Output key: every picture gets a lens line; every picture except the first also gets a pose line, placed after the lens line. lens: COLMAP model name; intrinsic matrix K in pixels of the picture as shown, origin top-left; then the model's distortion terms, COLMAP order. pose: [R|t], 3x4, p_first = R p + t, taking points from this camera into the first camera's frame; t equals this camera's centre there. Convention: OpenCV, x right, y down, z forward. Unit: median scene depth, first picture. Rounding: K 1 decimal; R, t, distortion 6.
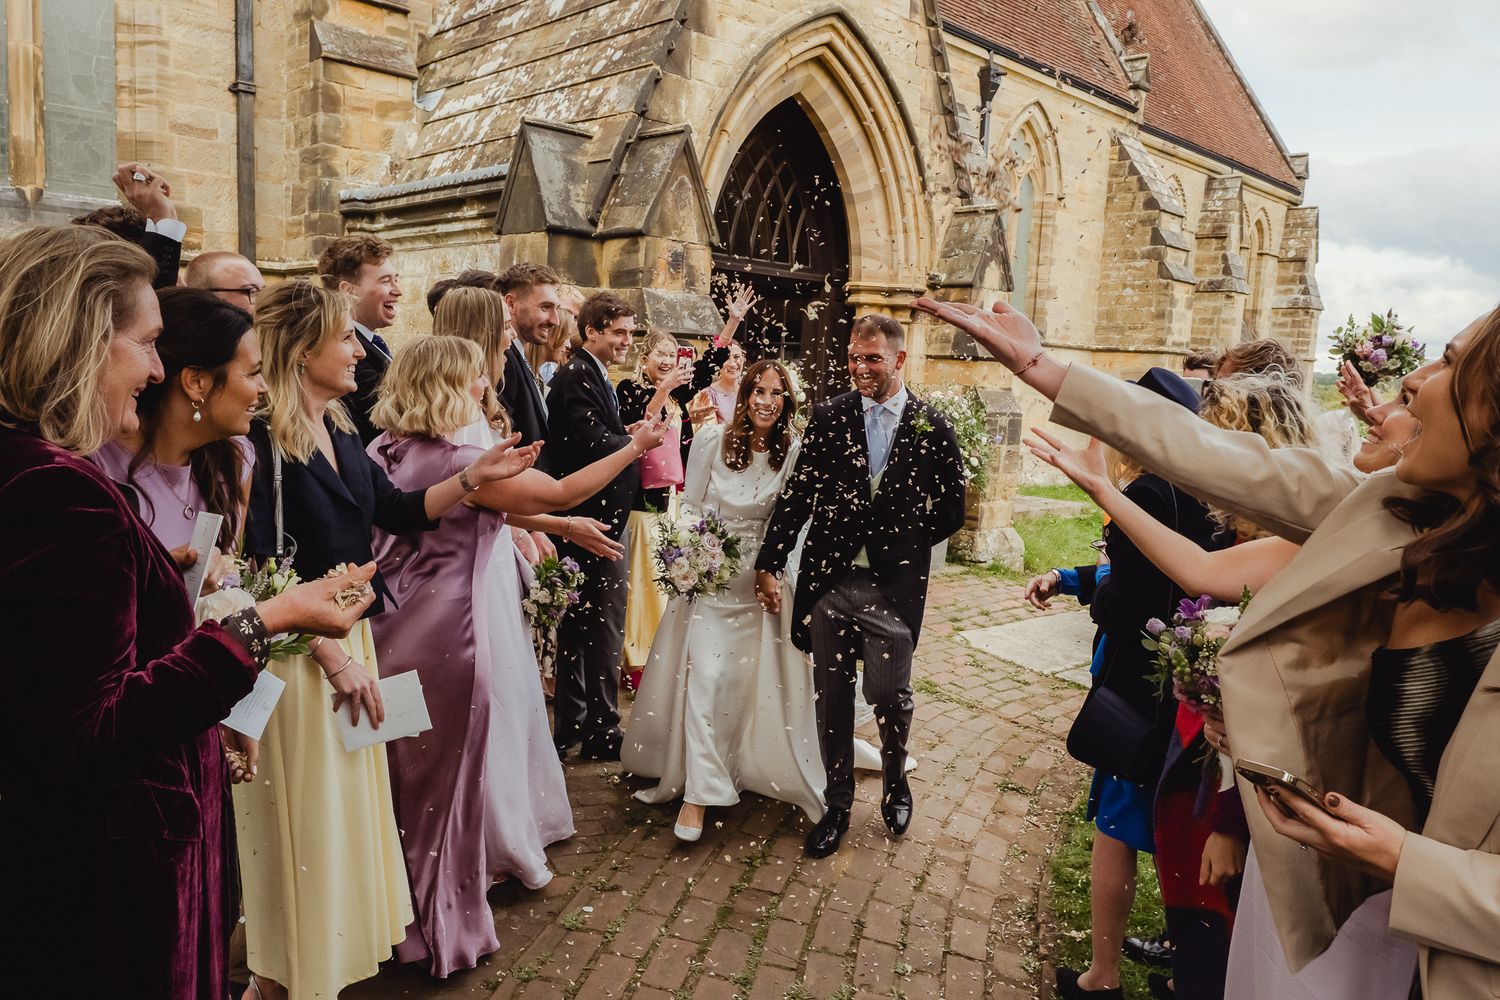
lens RADIAL K [[1031.7, 0, 754.0], [0, 1031.7, 505.8], [0, 0, 1]] dist [-0.030130, 0.019029]
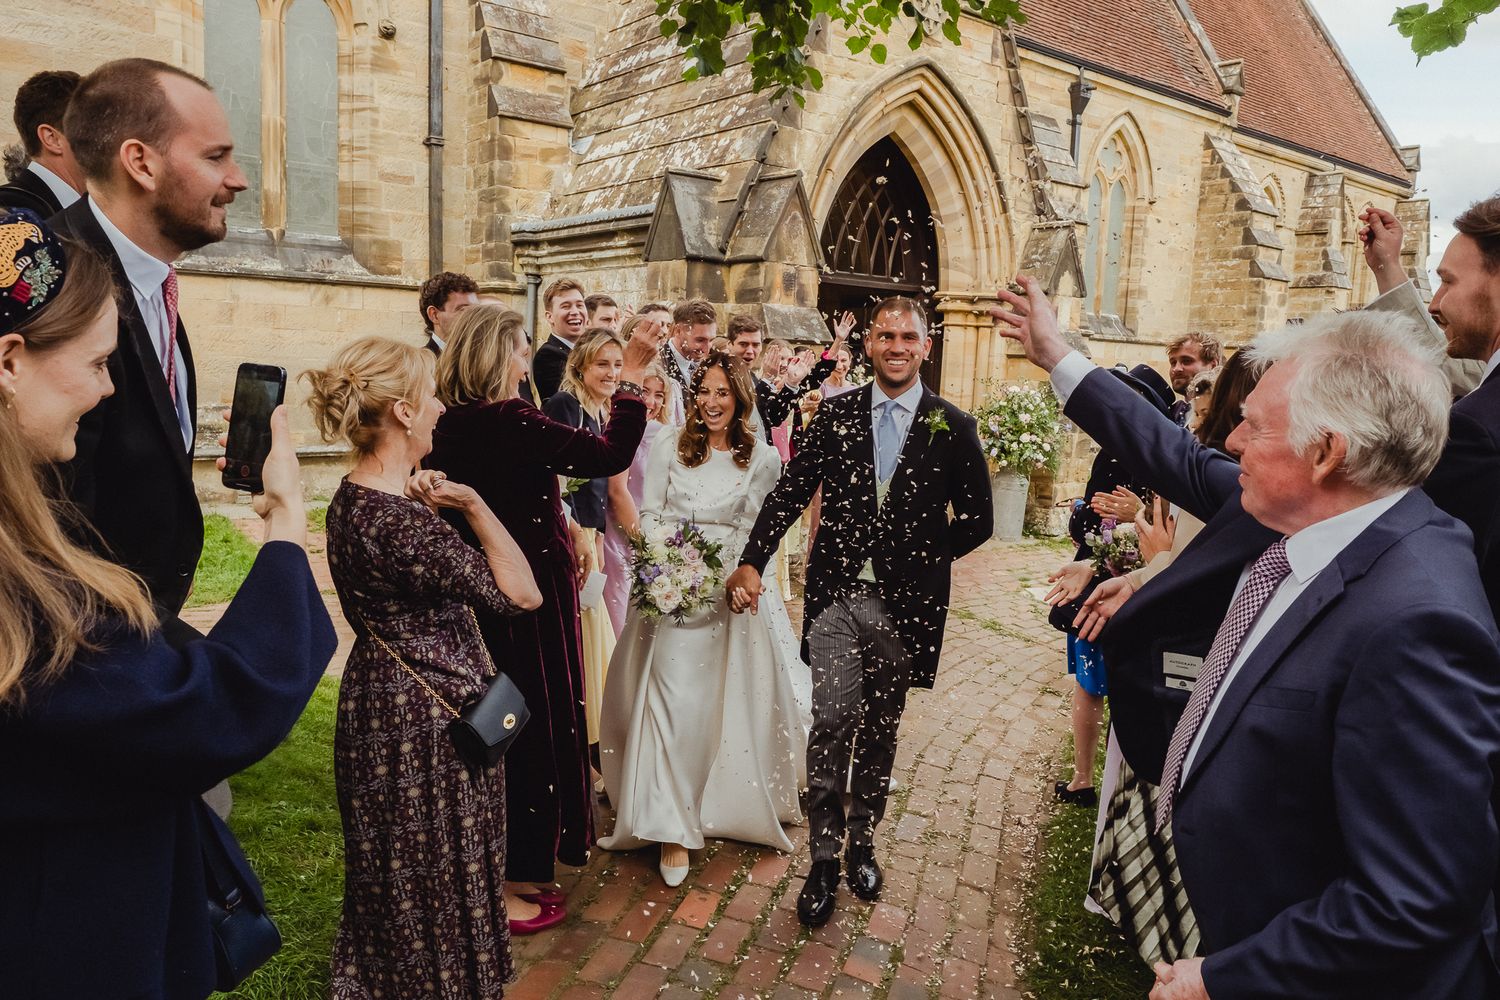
lens RADIAL K [[1031.7, 0, 745.2], [0, 1031.7, 498.8], [0, 0, 1]] dist [-0.030130, 0.019029]
pose [[0.993920, 0.004770, -0.110000, 0.006338], [-0.005384, 0.999972, -0.005287, 0.022371], [0.109972, 0.005847, 0.993917, -0.174425]]
